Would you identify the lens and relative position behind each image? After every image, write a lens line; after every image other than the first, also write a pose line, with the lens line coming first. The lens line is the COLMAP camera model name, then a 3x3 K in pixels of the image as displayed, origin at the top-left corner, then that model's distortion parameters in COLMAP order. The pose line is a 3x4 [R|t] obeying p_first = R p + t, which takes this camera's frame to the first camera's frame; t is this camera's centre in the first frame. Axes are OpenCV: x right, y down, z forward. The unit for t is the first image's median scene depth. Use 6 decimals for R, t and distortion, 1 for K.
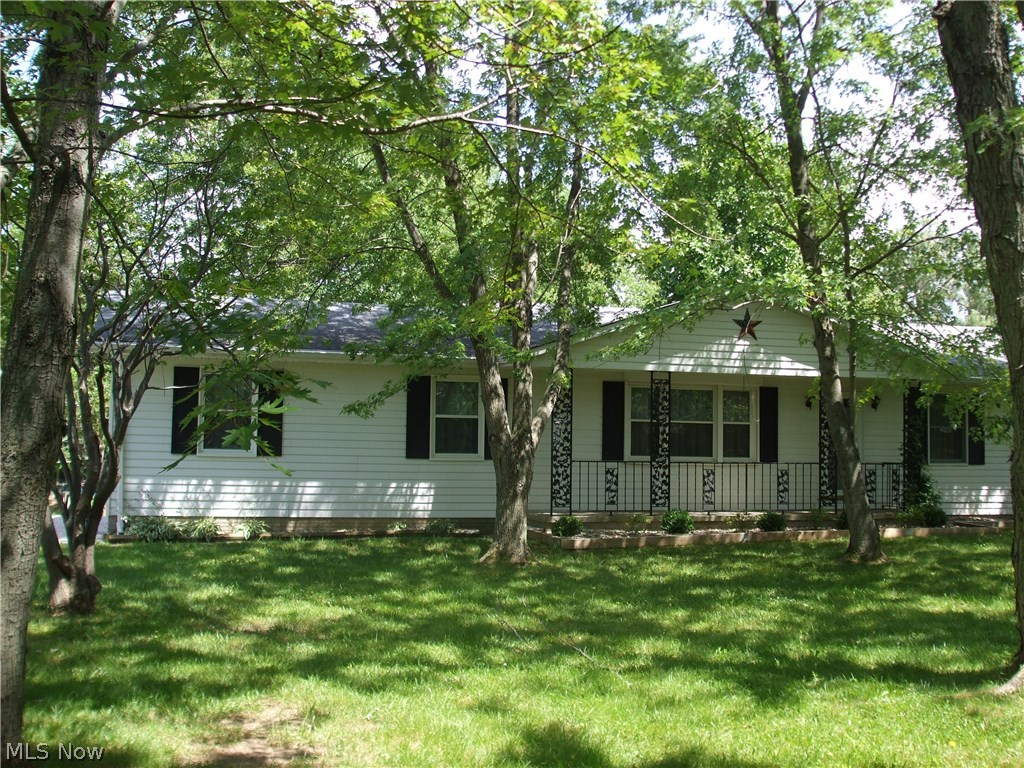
lens RADIAL K [[1129.5, 0, 512.5], [0, 1129.5, 378.9], [0, 0, 1]] dist [-0.109640, 0.006156]
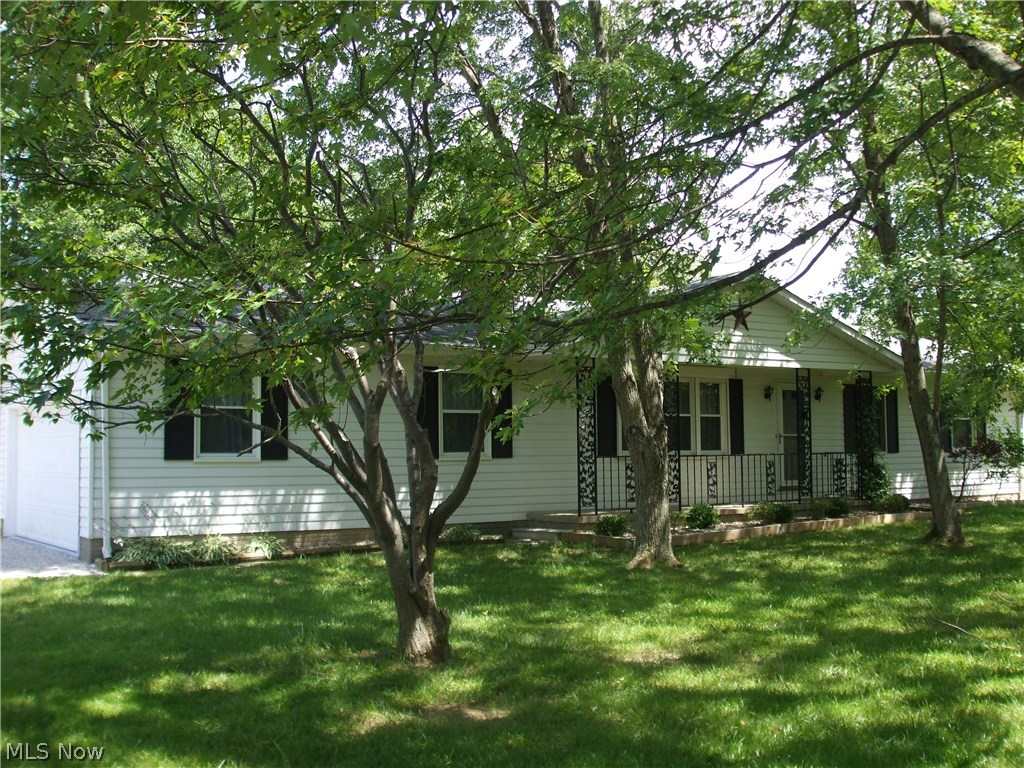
lens RADIAL K [[1129.5, 0, 512.5], [0, 1129.5, 378.9], [0, 0, 1]] dist [-0.109640, 0.006156]
pose [[0.944886, -0.002752, 0.327387, -0.313558], [0.003934, 0.999988, -0.002948, 0.010241], [-0.327375, 0.004074, 0.944886, 0.133754]]
